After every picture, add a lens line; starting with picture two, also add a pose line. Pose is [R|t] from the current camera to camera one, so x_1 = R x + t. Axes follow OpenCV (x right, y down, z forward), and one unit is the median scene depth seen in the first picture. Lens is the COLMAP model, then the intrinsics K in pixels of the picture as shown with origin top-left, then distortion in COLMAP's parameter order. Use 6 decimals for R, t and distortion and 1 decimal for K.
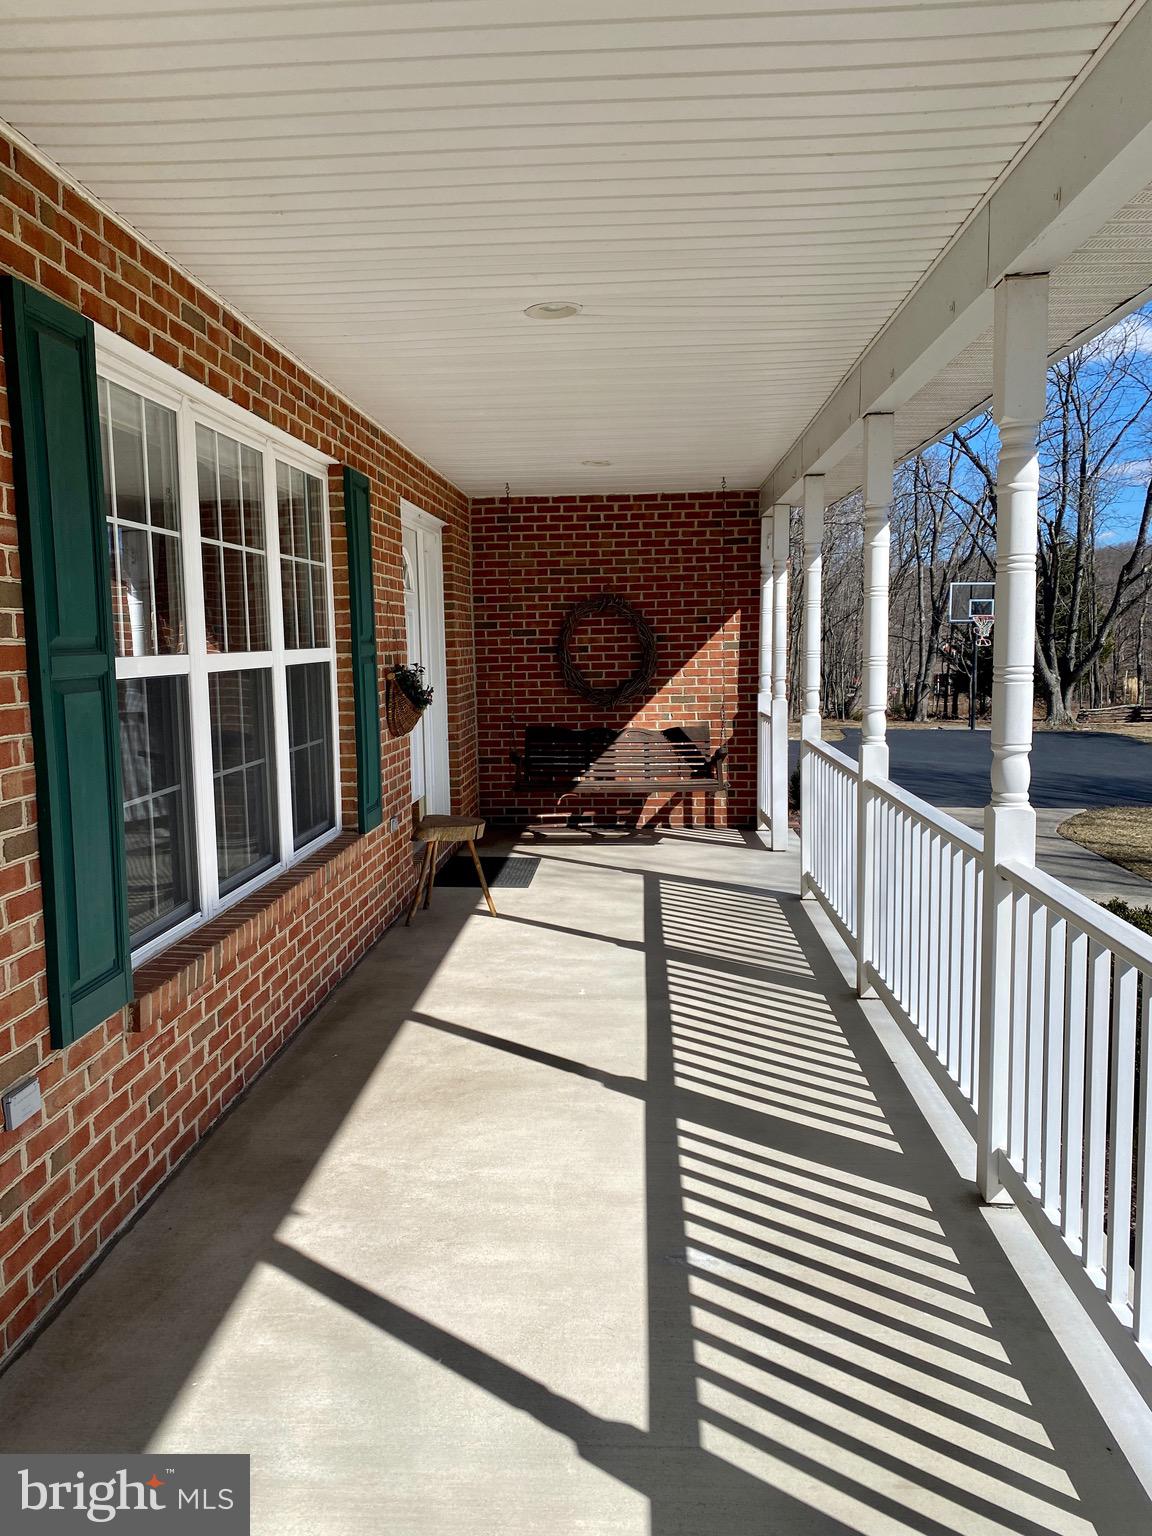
lens RADIAL K [[1177.3, 0, 576.0], [0, 1177.3, 768.0], [0, 0, 1]] dist [0.074216, -0.195903]
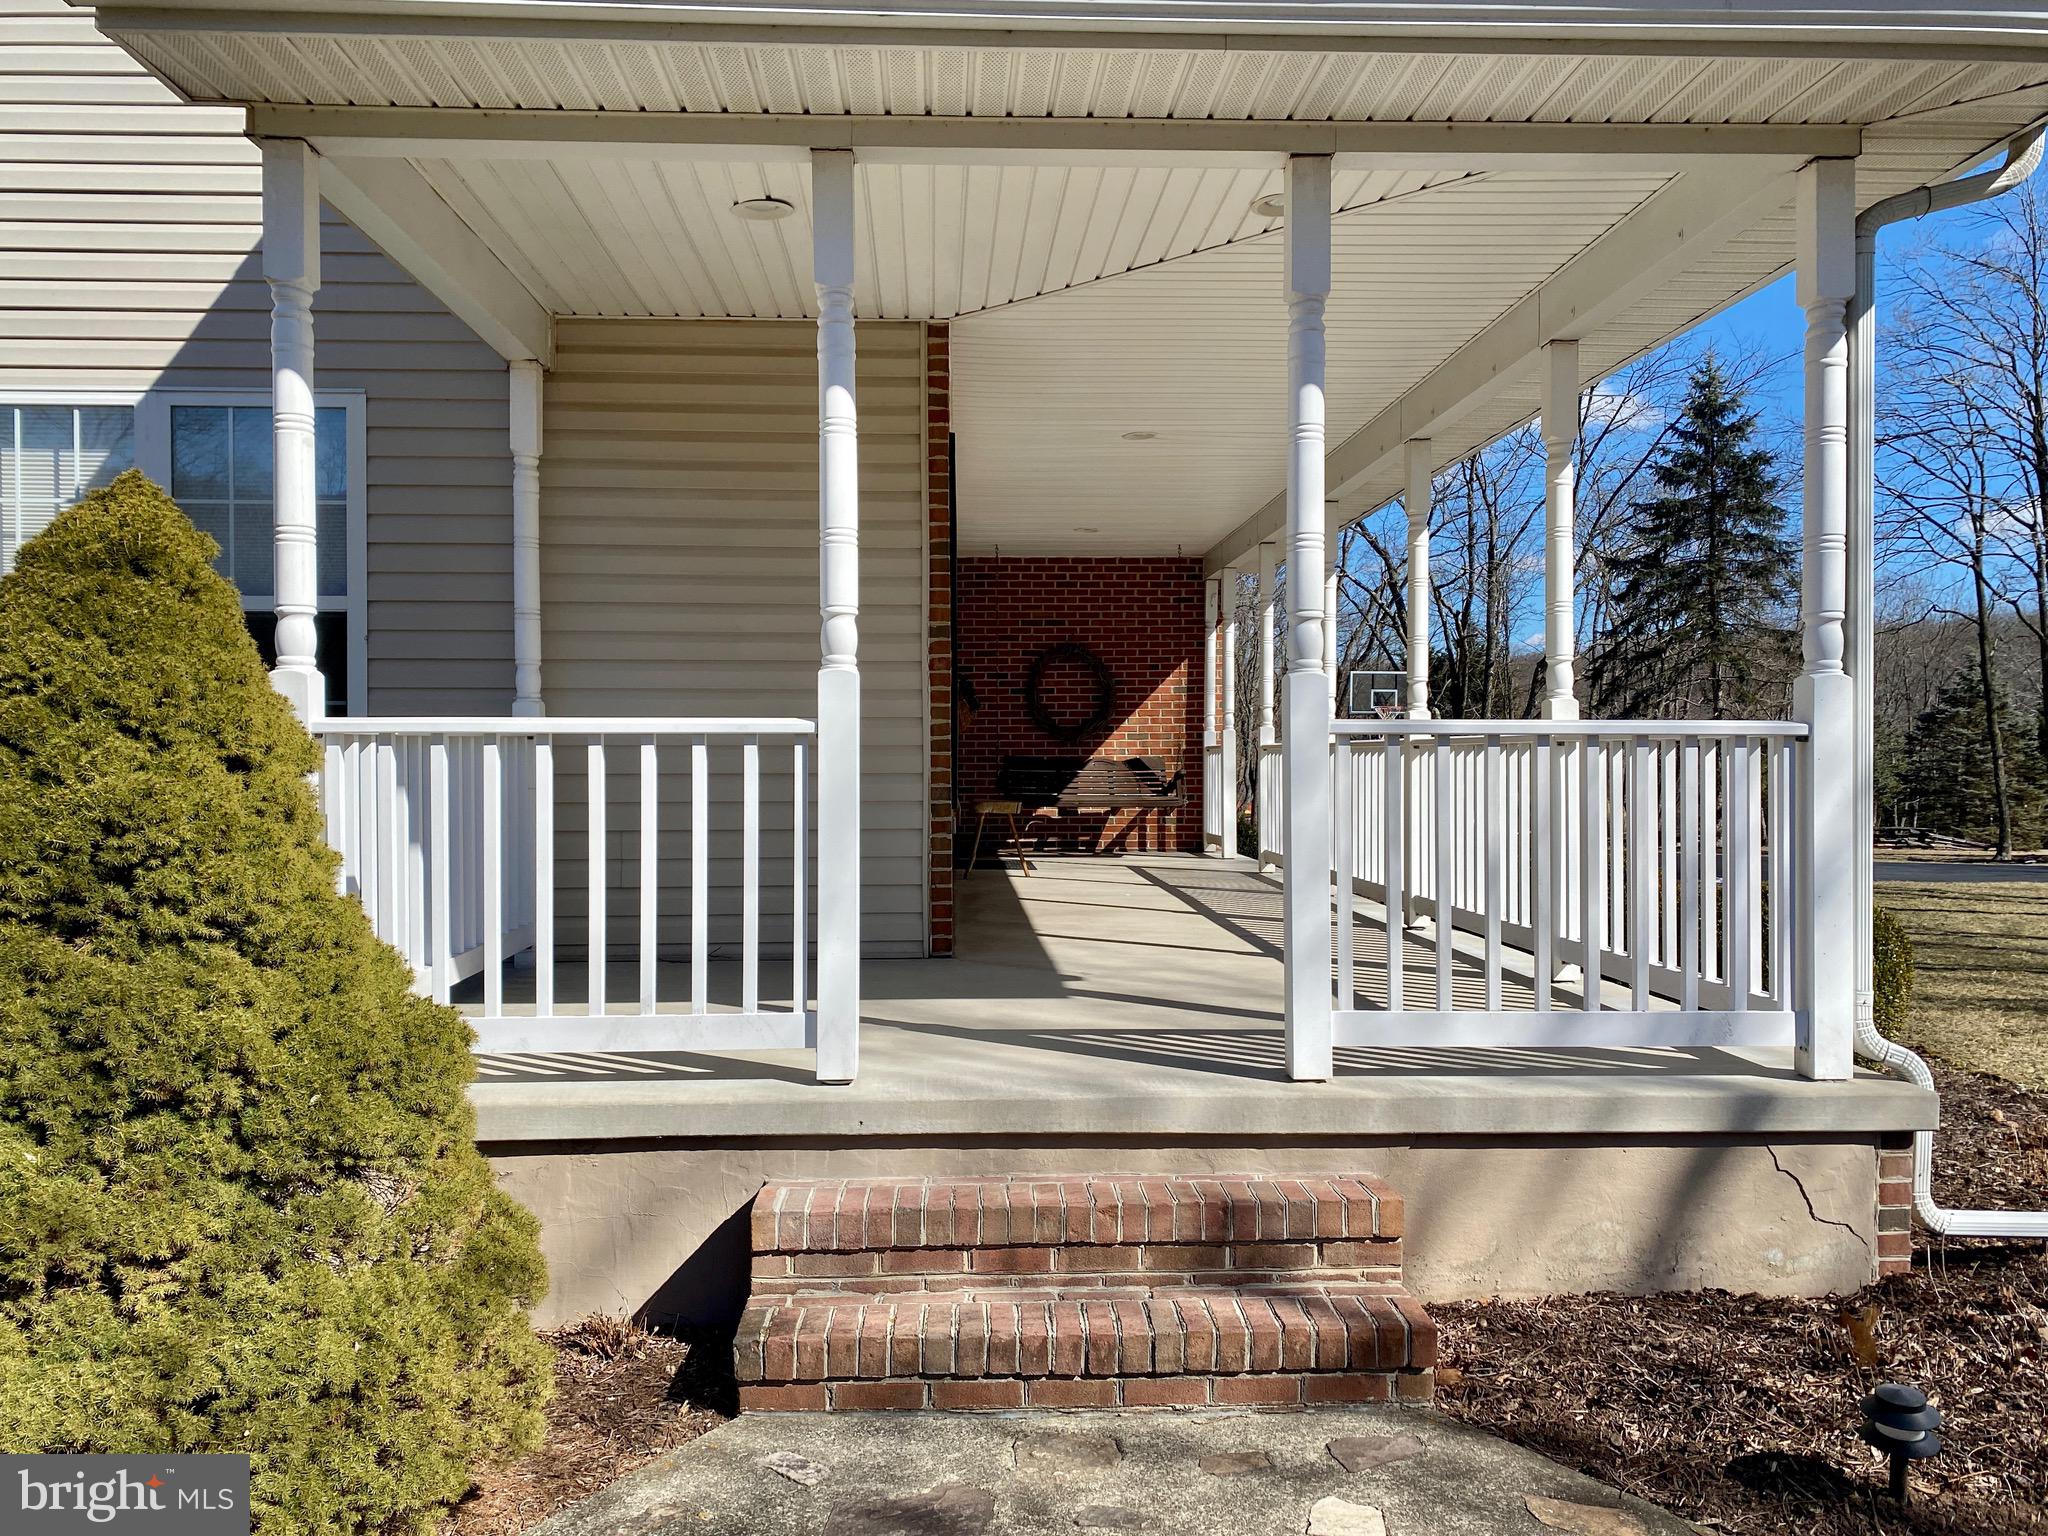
lens RADIAL K [[1569.7, 0, 1024.0], [0, 1569.7, 768.0], [0, 0, 1]] dist [0.074216, -0.195903]
pose [[0.994344, 0.012469, 0.105477, -0.177074], [-0.001276, 0.994415, -0.105529, 0.131524], [-0.106204, 0.104798, 0.988806, -0.476622]]
